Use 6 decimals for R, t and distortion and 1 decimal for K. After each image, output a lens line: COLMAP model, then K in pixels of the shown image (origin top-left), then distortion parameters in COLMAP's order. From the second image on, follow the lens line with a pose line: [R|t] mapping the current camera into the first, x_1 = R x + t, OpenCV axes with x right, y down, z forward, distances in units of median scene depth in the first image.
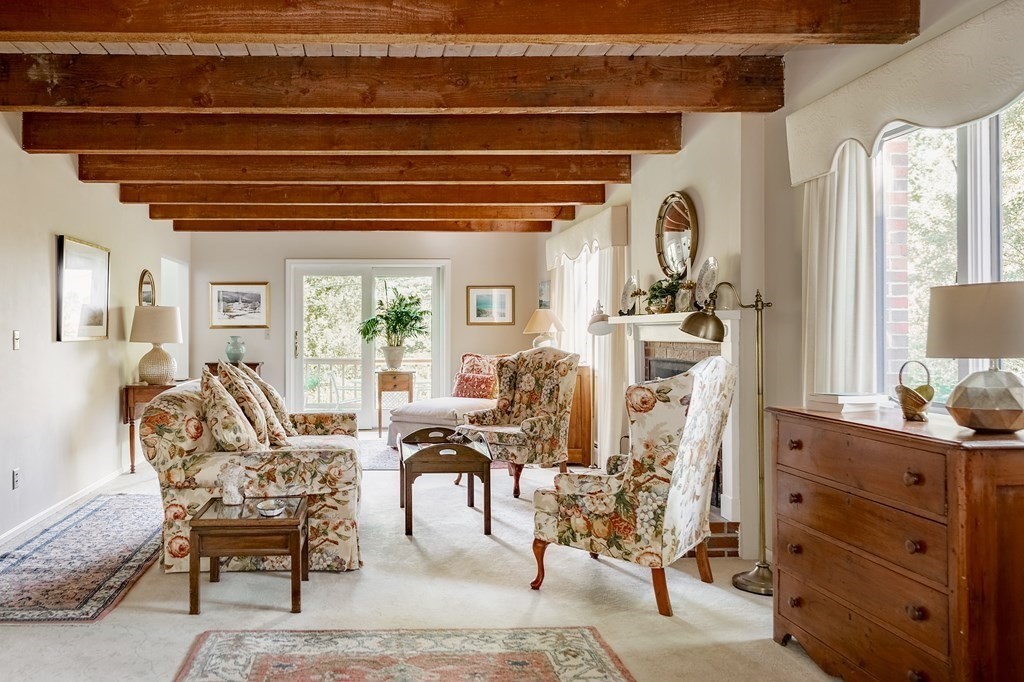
lens RADIAL K [[1003.6, 0, 512.0], [0, 1003.6, 341.0], [0, 0, 1]] dist [0.012483, 0.004202]
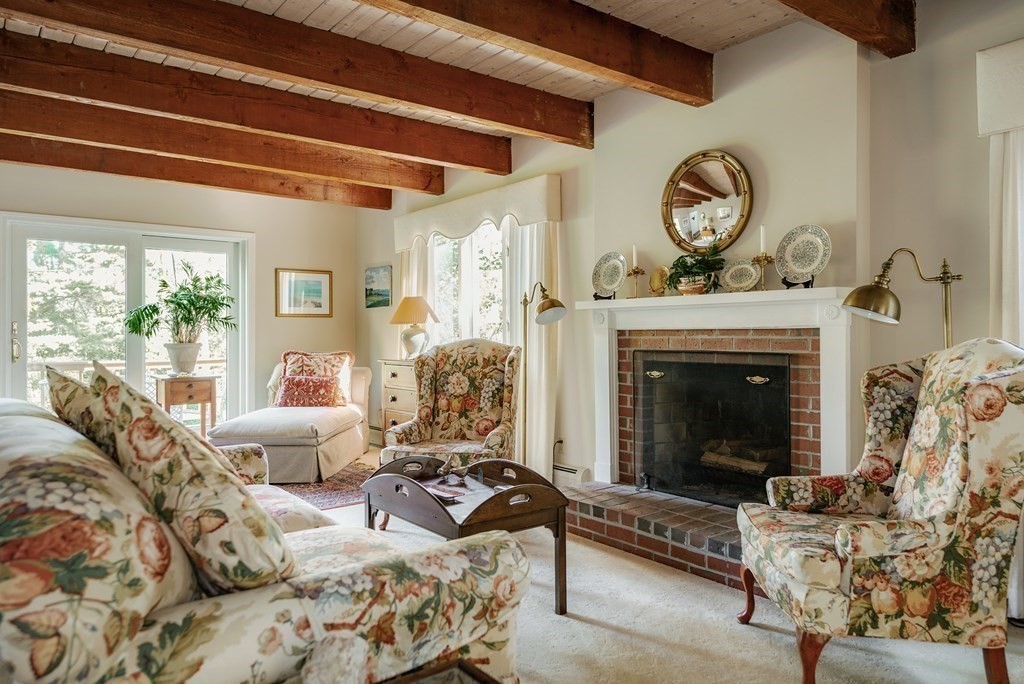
lens RADIAL K [[691.6, 0, 506.8], [0, 691.6, 339.4], [0, 0, 1]] dist [0.014247, -0.007133]
pose [[0.811006, -0.004503, 0.585021, -0.366862], [0.010745, 0.999916, -0.007199, 0.014484], [-0.584939, 0.012125, 0.810987, 0.731347]]
